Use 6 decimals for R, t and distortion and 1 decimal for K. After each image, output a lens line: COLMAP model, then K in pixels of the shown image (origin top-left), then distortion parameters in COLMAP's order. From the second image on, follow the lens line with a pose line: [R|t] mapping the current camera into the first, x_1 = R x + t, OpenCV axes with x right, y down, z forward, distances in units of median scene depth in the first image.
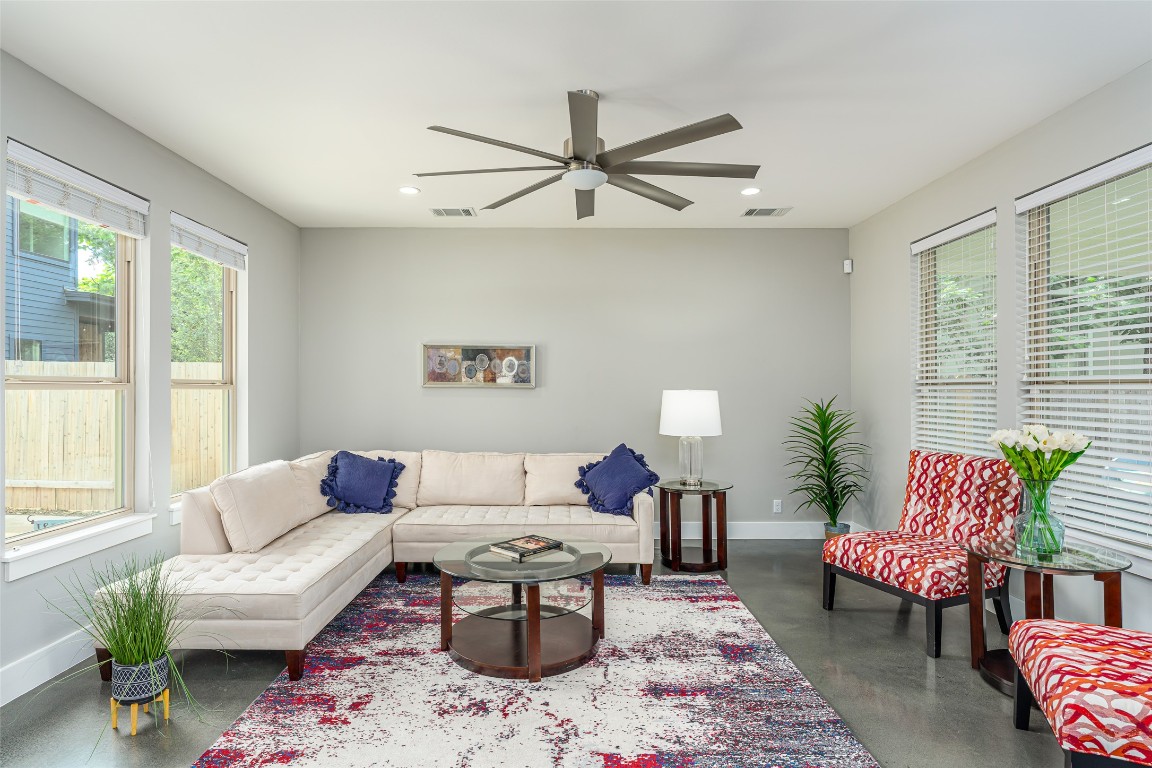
lens RADIAL K [[596.5, 0, 564.7], [0, 596.5, 385.3], [0, 0, 1]] dist [-0.011025, 0.002704]
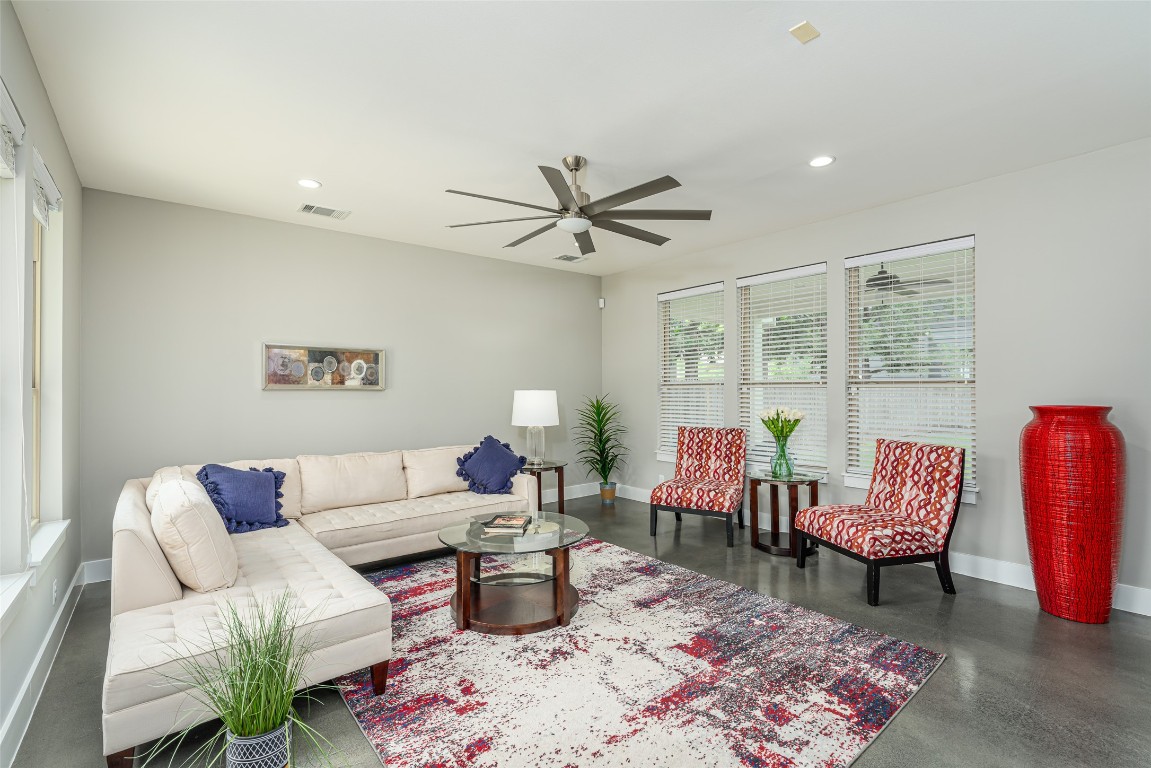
lens RADIAL K [[515.0, 0, 564.8], [0, 515.0, 384.6], [0, 0, 1]] dist [-0.004487, 0.002013]
pose [[0.781930, -0.001454, 0.623364, -0.476577], [0.004801, 0.999982, -0.003690, 0.000101], [-0.623348, 0.005878, 0.781923, 0.106386]]
